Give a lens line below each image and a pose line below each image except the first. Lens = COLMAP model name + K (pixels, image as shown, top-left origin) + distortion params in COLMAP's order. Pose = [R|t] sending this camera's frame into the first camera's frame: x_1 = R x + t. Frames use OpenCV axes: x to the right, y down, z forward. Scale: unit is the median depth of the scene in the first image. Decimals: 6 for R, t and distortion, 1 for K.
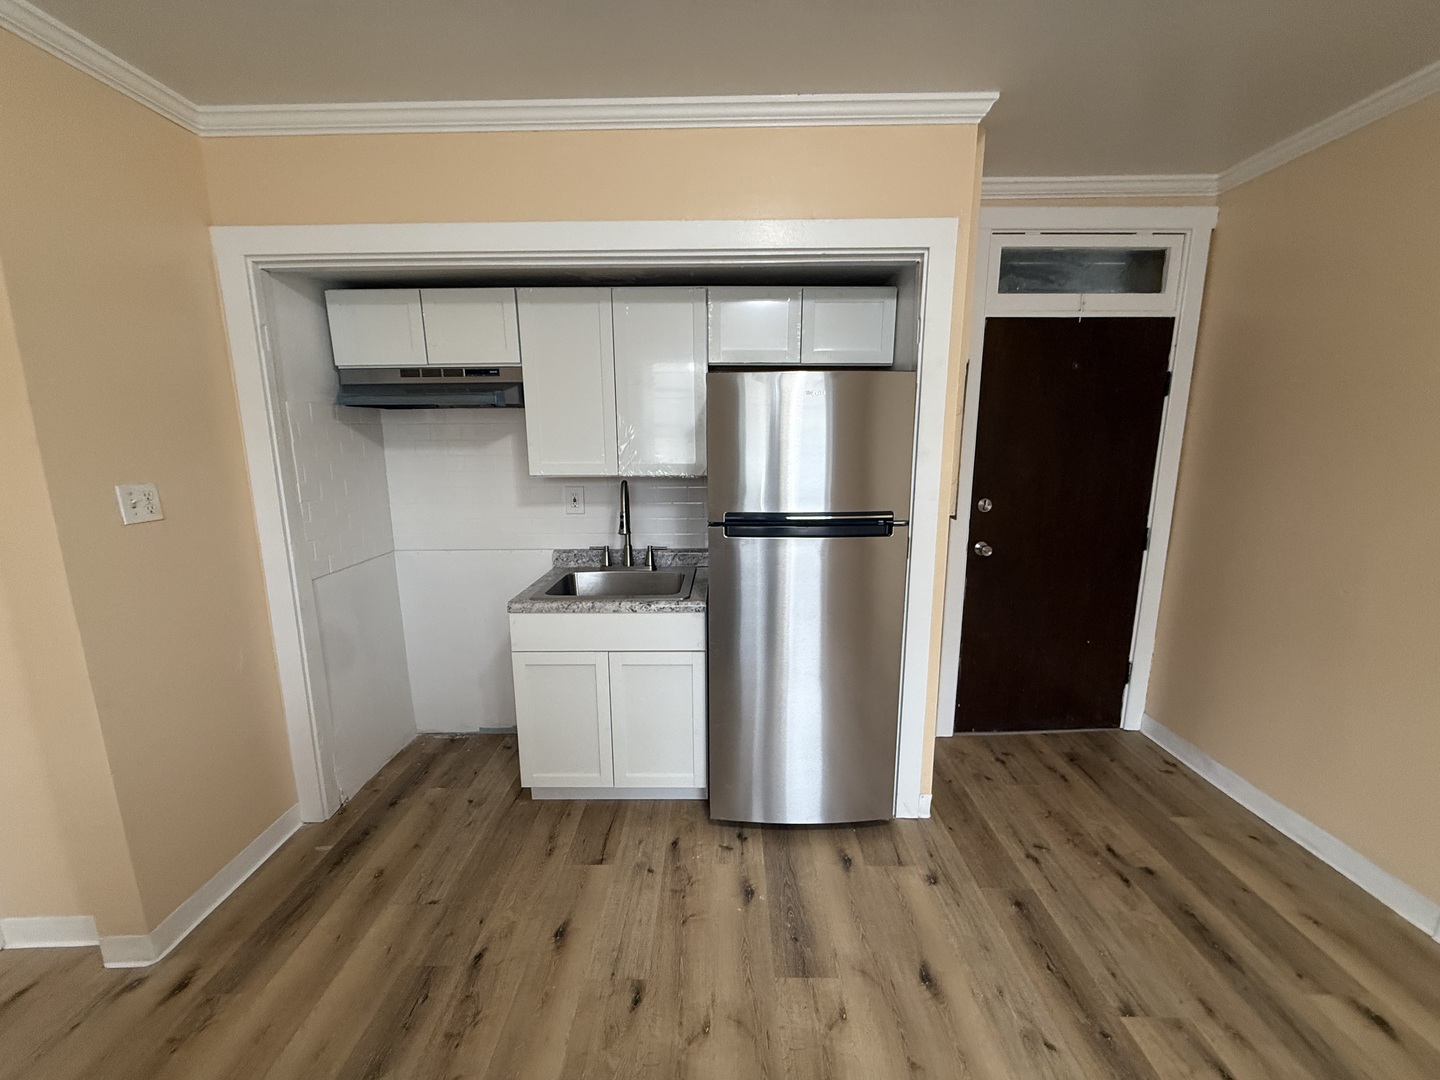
lens RADIAL K [[570.4, 0, 718.1], [0, 570.4, 539.6], [0, 0, 1]] dist [-0.002265, 0.000077]
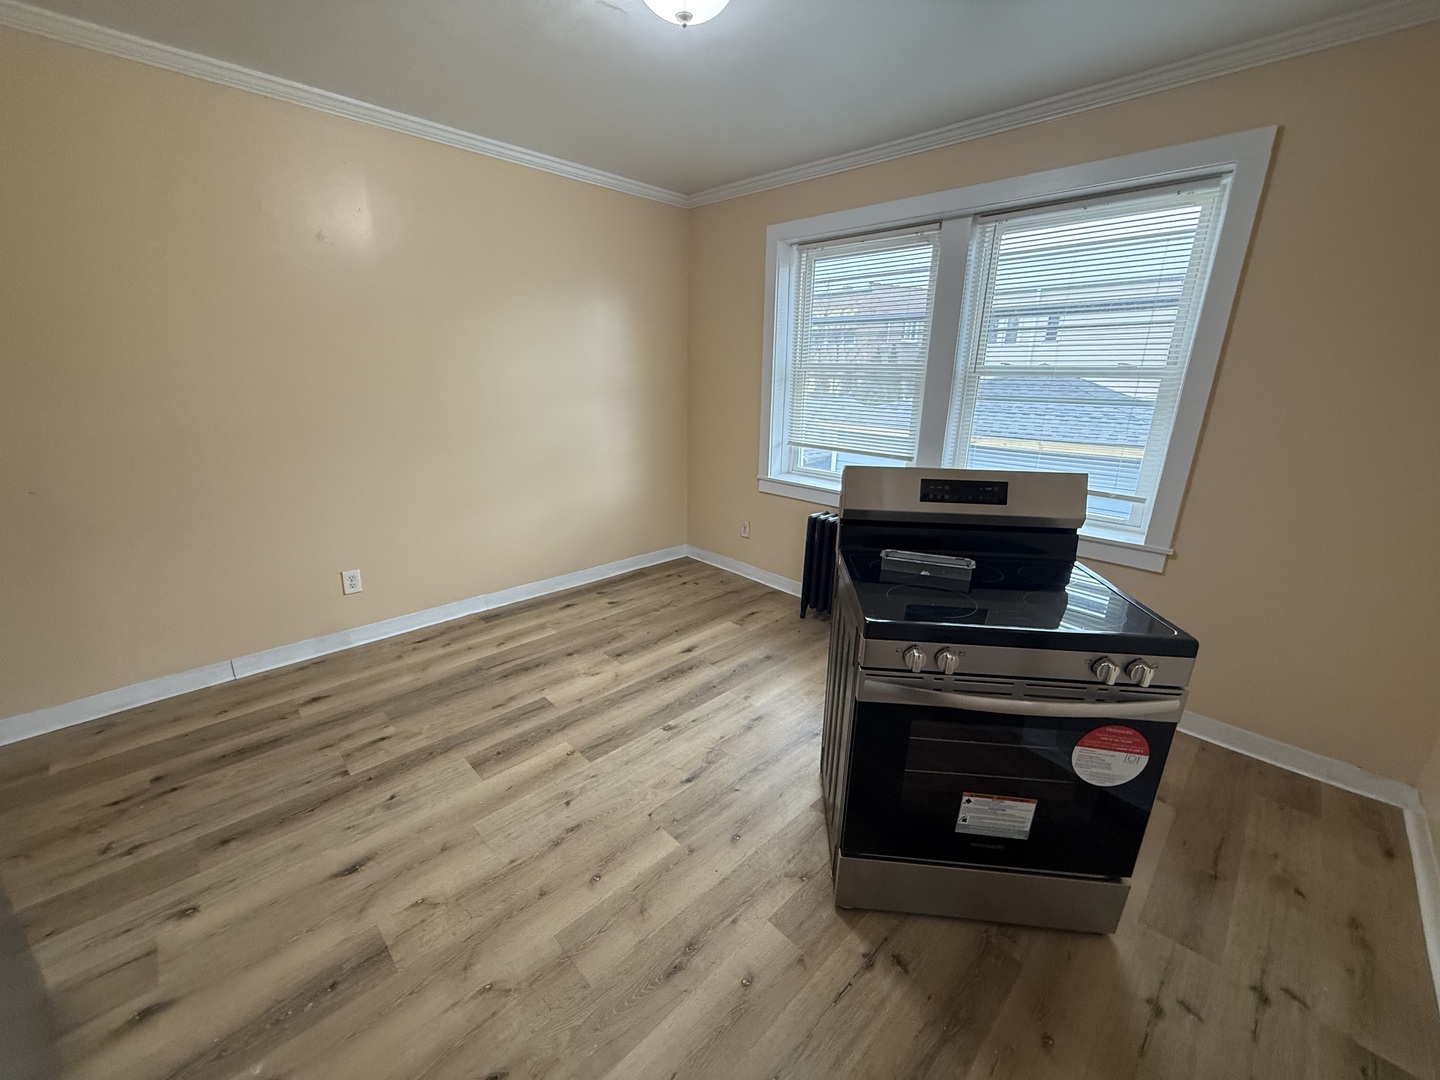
lens RADIAL K [[570.4, 0, 717.4], [0, 570.4, 539.7], [0, 0, 1]] dist [-0.002265, 0.000077]
pose [[-0.706452, -0.212433, 0.675129, -0.682014], [0.112950, 0.907829, 0.403844, -0.136972], [-0.698690, 0.361552, -0.617343, 0.927507]]
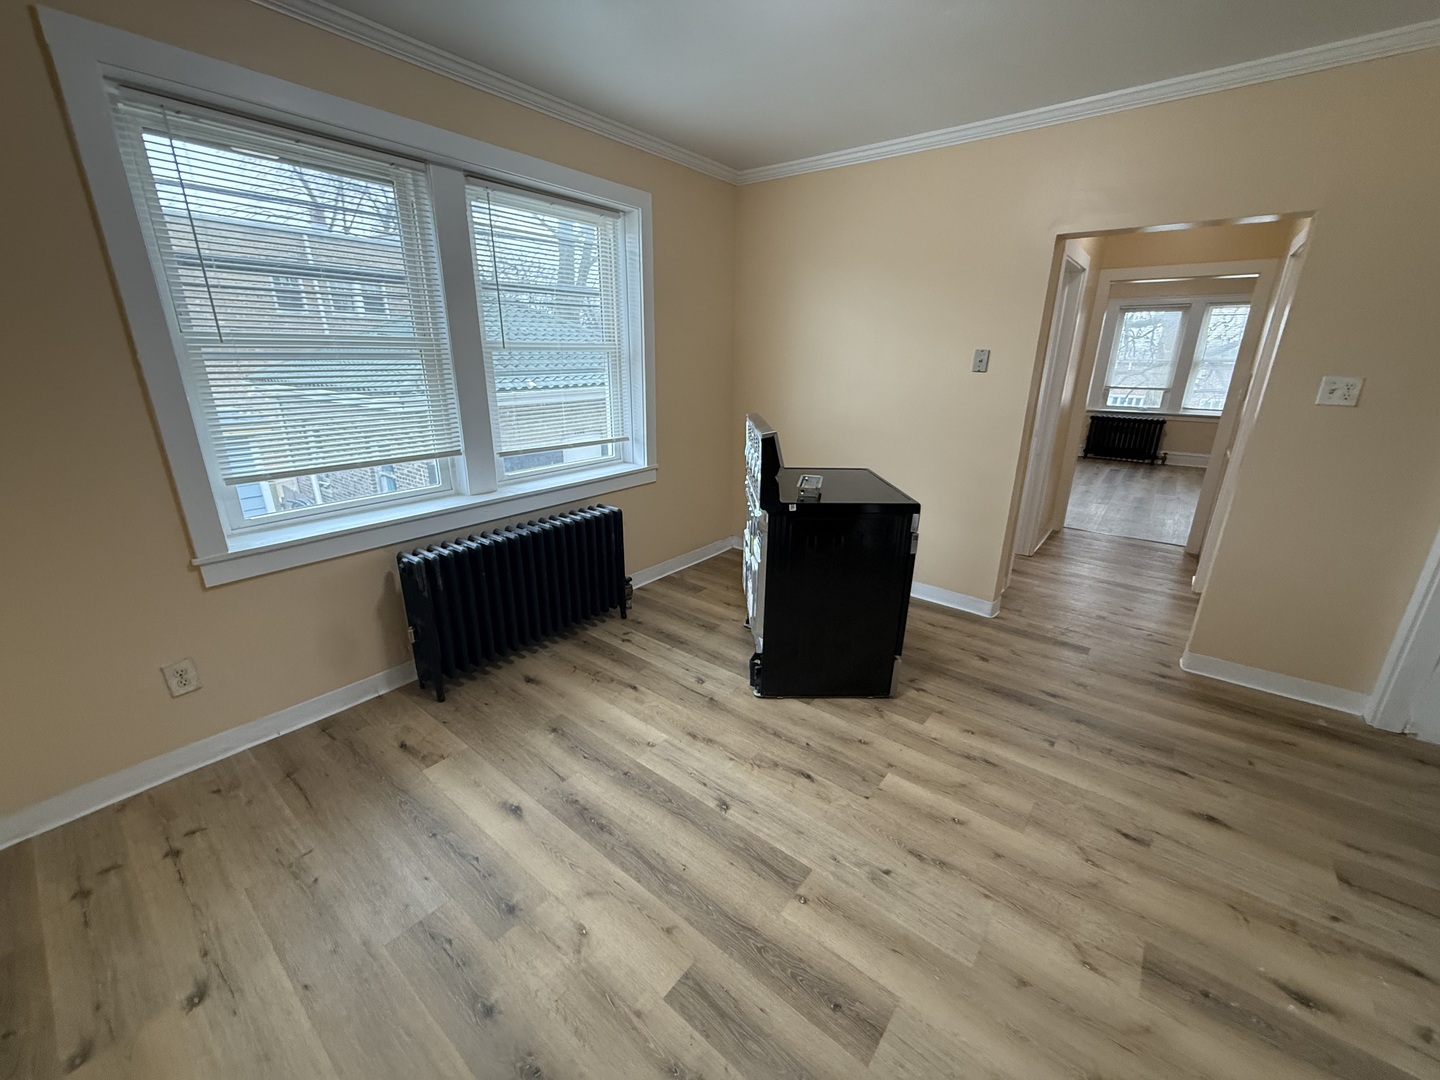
lens RADIAL K [[570.4, 0, 717.5], [0, 570.4, 540.9], [0, 0, 1]] dist [-0.002265, 0.000077]
pose [[-0.620990, 0.245322, -0.744438, 1.028121], [-0.147145, 0.896386, 0.418139, -0.093843], [0.769883, 0.369200, -0.520549, 0.685733]]
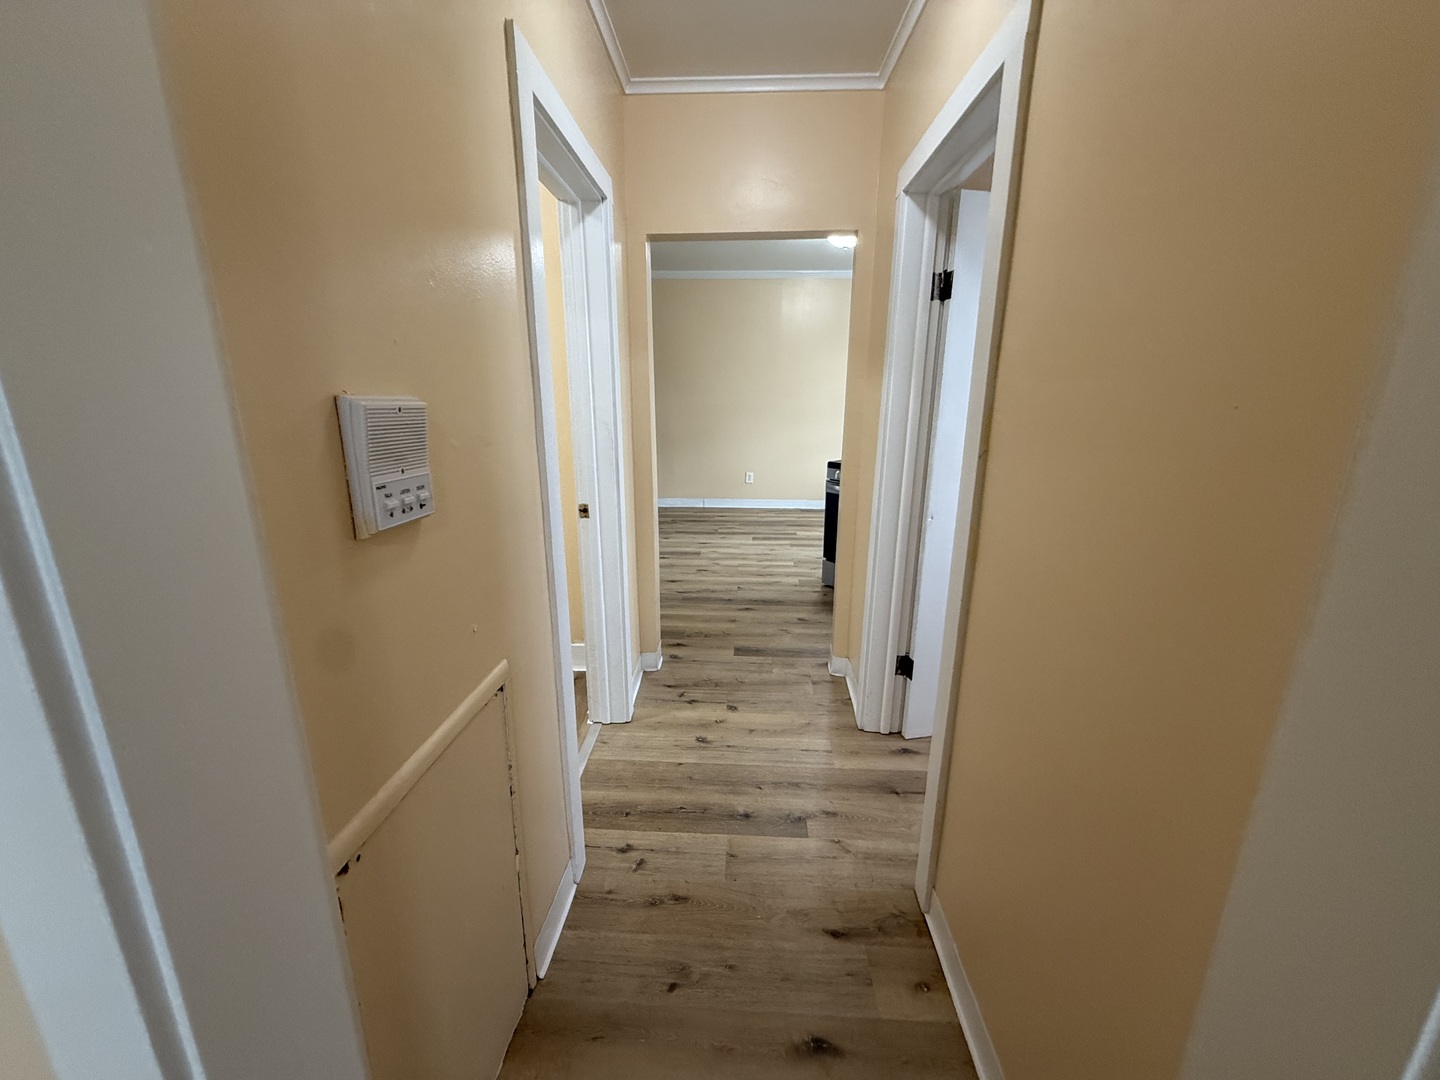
lens RADIAL K [[570.4, 0, 714.0], [0, 570.4, 535.1], [0, 0, 1]] dist [-0.002265, 0.000077]
pose [[0.052726, -0.244284, 0.968269, -2.676869], [0.181163, 0.955868, 0.231291, -0.013402], [-0.982039, 0.163219, 0.094655, 0.606946]]
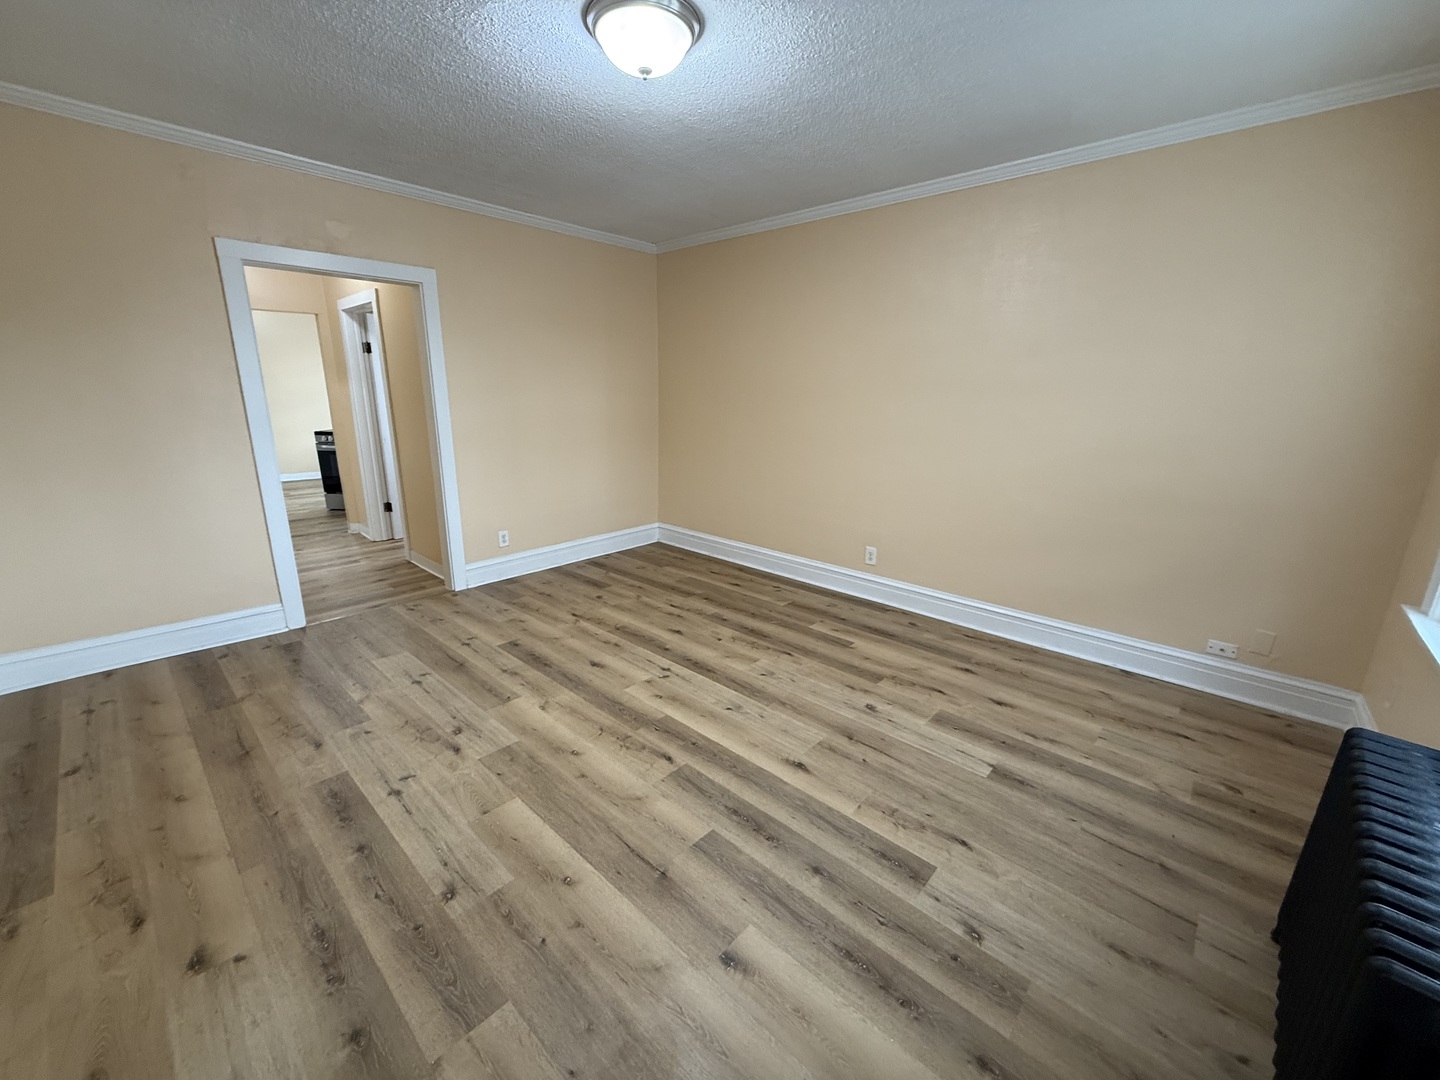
lens RADIAL K [[570.4, 0, 718.5], [0, 570.4, 542.3], [0, 0, 1]] dist [-0.002265, 0.000077]
pose [[-0.731286, -0.180777, 0.657678, -4.999296], [0.114488, 0.918023, 0.379640, -0.133754], [-0.672394, 0.352921, -0.650640, 1.270932]]
